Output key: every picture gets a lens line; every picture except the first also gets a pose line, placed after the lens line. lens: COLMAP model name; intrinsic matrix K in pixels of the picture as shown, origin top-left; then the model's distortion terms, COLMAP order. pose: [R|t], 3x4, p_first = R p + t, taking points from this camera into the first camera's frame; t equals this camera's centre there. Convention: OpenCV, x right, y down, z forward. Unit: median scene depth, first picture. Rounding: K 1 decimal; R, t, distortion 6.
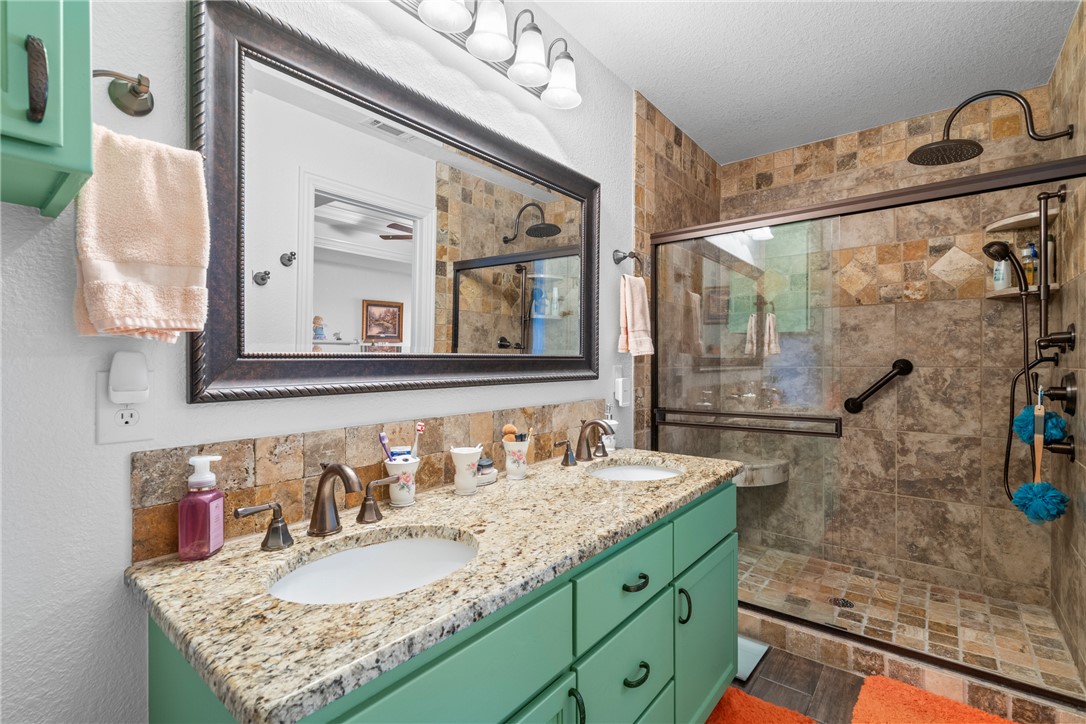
lens RADIAL K [[490.1, 0, 537.5], [0, 490.1, 365.0], [0, 0, 1]] dist [-0.000955, -0.000126]
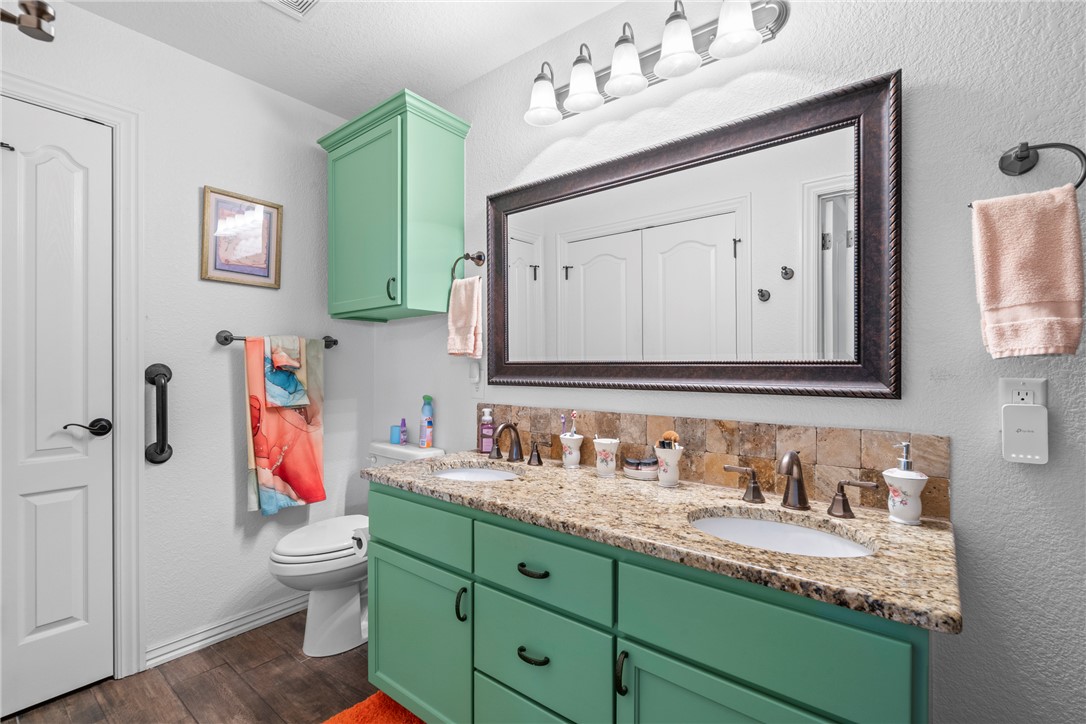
lens RADIAL K [[490.1, 0, 537.5], [0, 490.1, 365.0], [0, 0, 1]] dist [-0.000955, -0.000126]
pose [[0.007347, 0.000137, -0.999973, 1.078886], [-0.010344, 0.999947, 0.000061, -0.011736], [0.999920, 0.010343, 0.007348, 0.832302]]
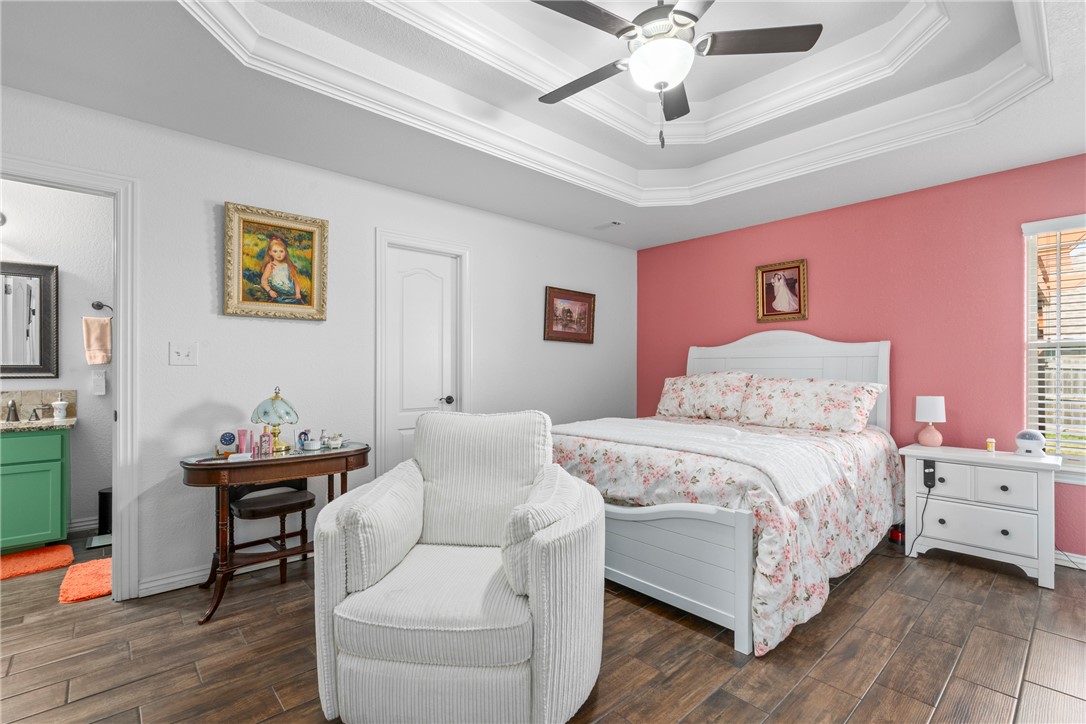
lens RADIAL K [[490.1, 0, 537.5], [0, 490.1, 365.0], [0, 0, 1]] dist [-0.000955, -0.000126]
pose [[0.988004, 0.004478, -0.154364, 3.114637], [-0.005068, 0.999981, -0.003429, -0.030649], [0.154346, 0.004170, 0.988008, -0.681436]]
